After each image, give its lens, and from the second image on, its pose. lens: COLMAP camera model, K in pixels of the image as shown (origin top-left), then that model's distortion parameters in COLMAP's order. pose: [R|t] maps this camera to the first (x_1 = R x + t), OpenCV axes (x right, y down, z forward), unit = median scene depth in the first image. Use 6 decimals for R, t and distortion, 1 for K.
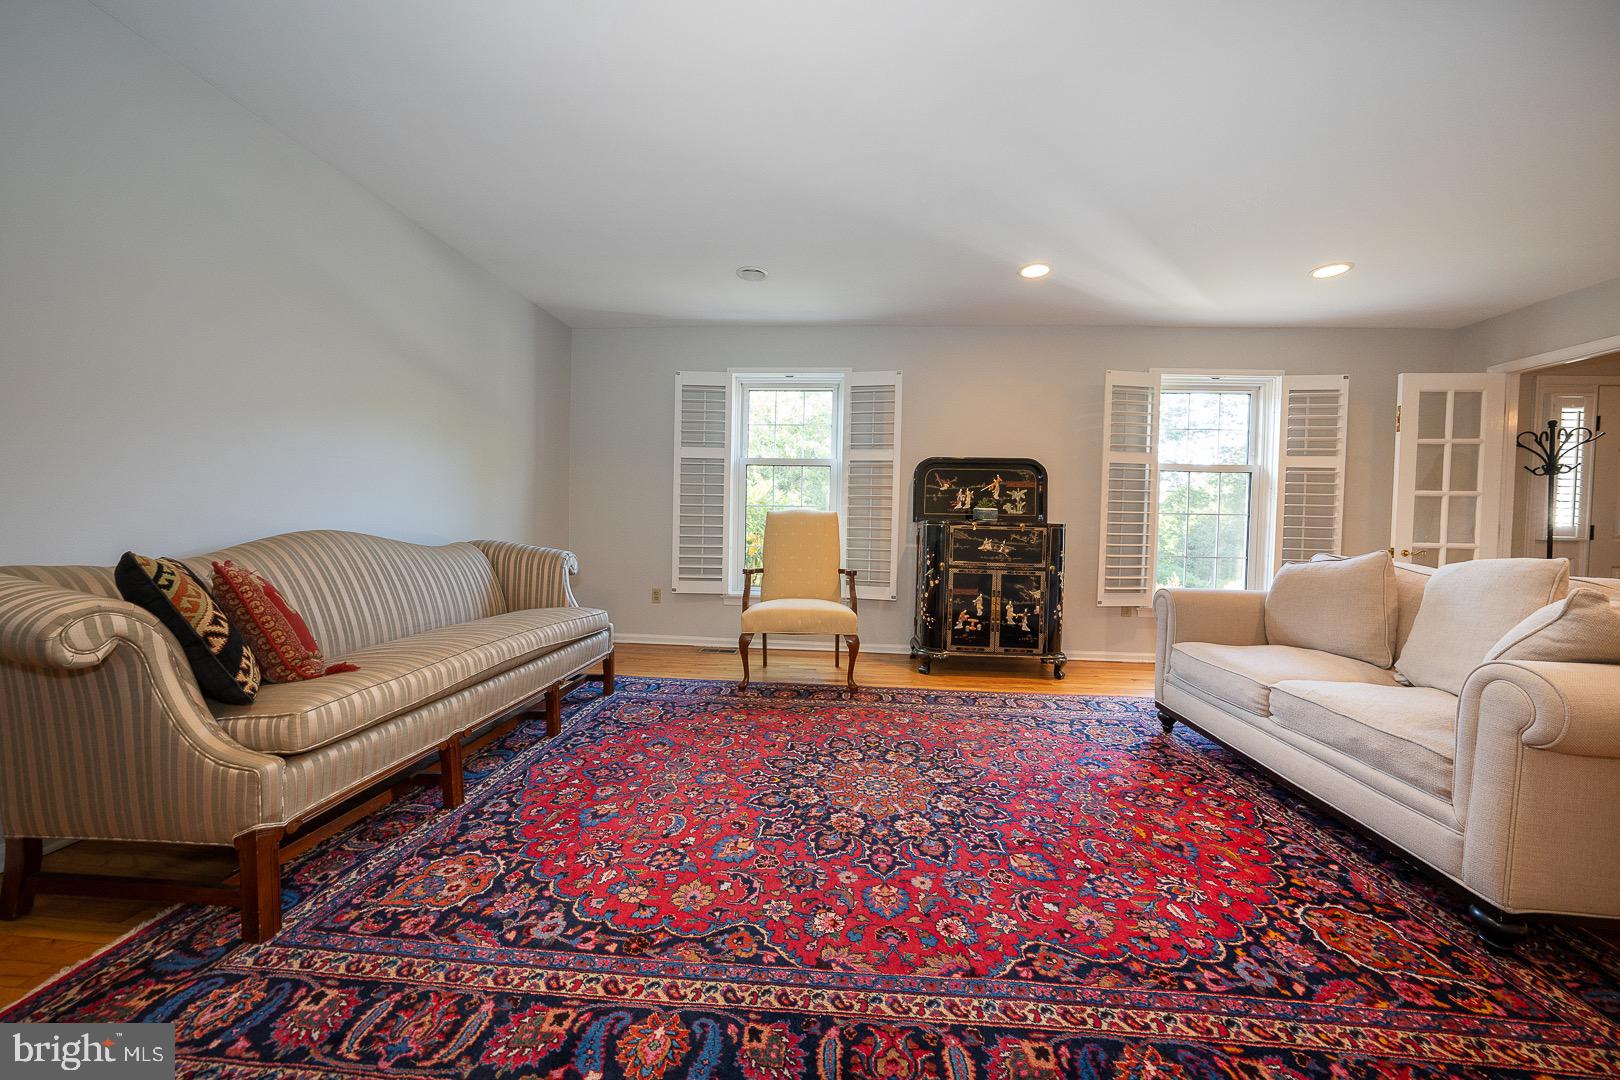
lens RADIAL K [[556.9, 0, 804.4], [0, 556.9, 539.1], [0, 0, 1]] dist [-0.018307, 0.000176]
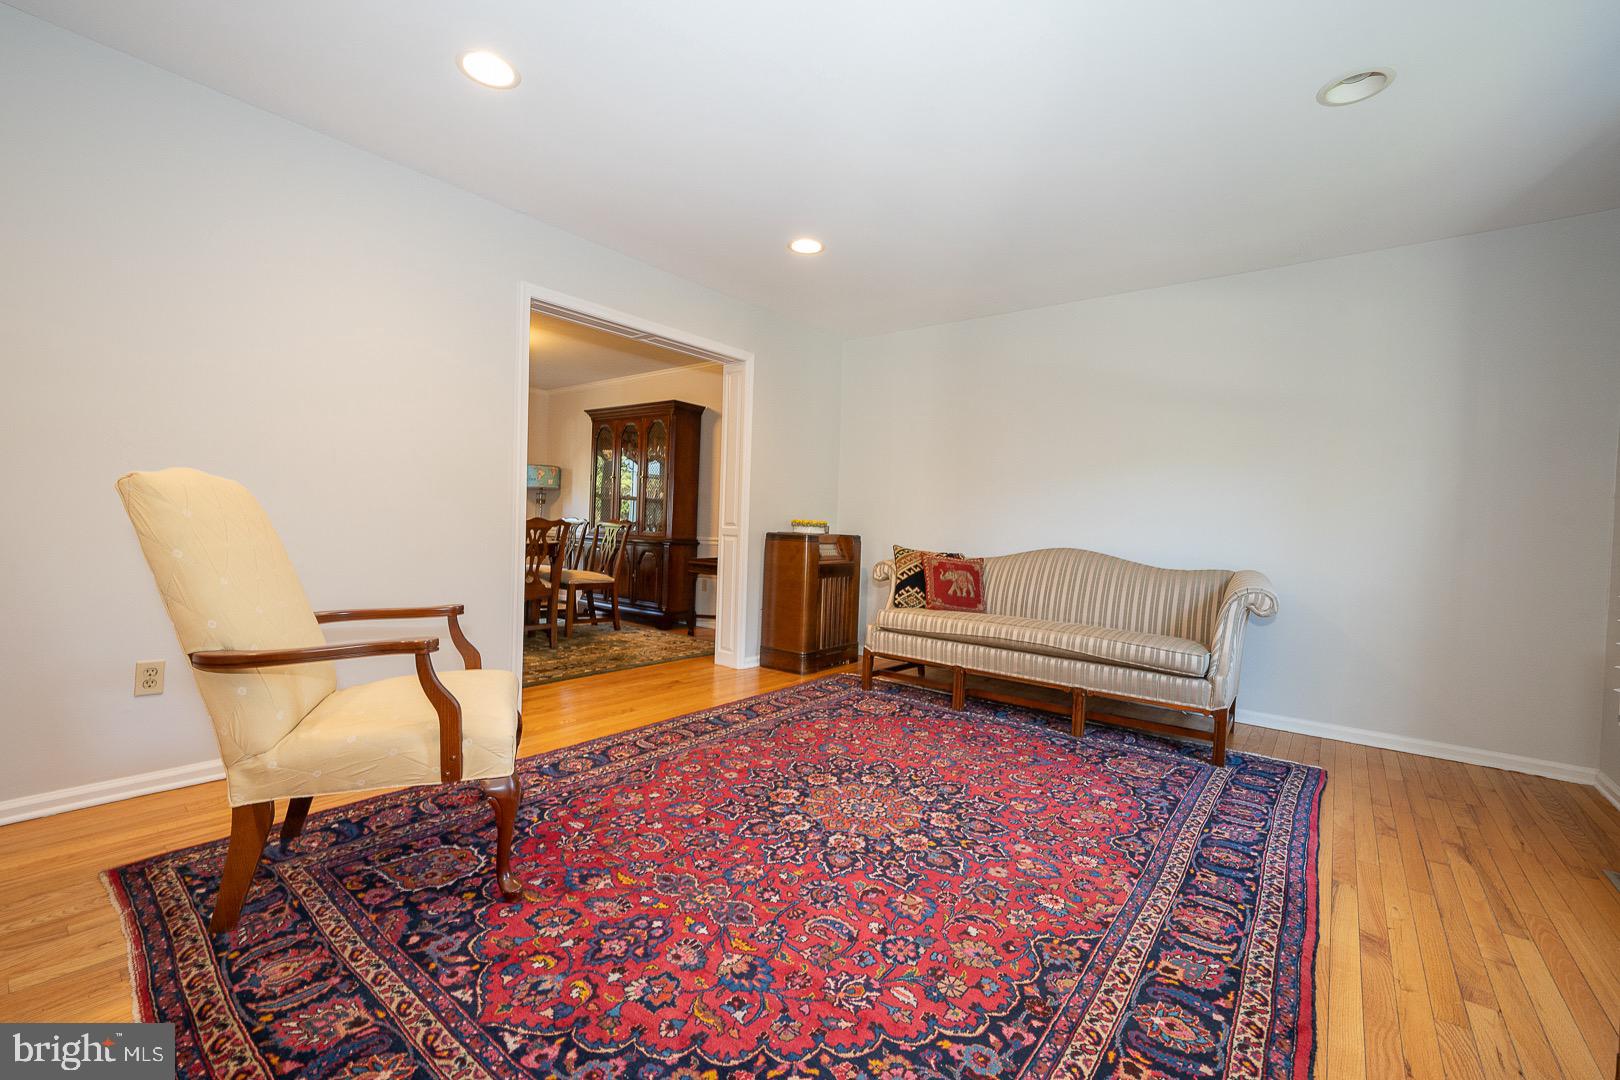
lens RADIAL K [[675.6, 0, 805.4], [0, 675.6, 544.5], [0, 0, 1]] dist [0.001181, 0.000038]
pose [[-0.555127, -0.013102, -0.831662, 1.157636], [-0.070355, 0.997032, 0.031254, -0.029593], [0.828785, 0.075862, -0.554401, 1.540260]]
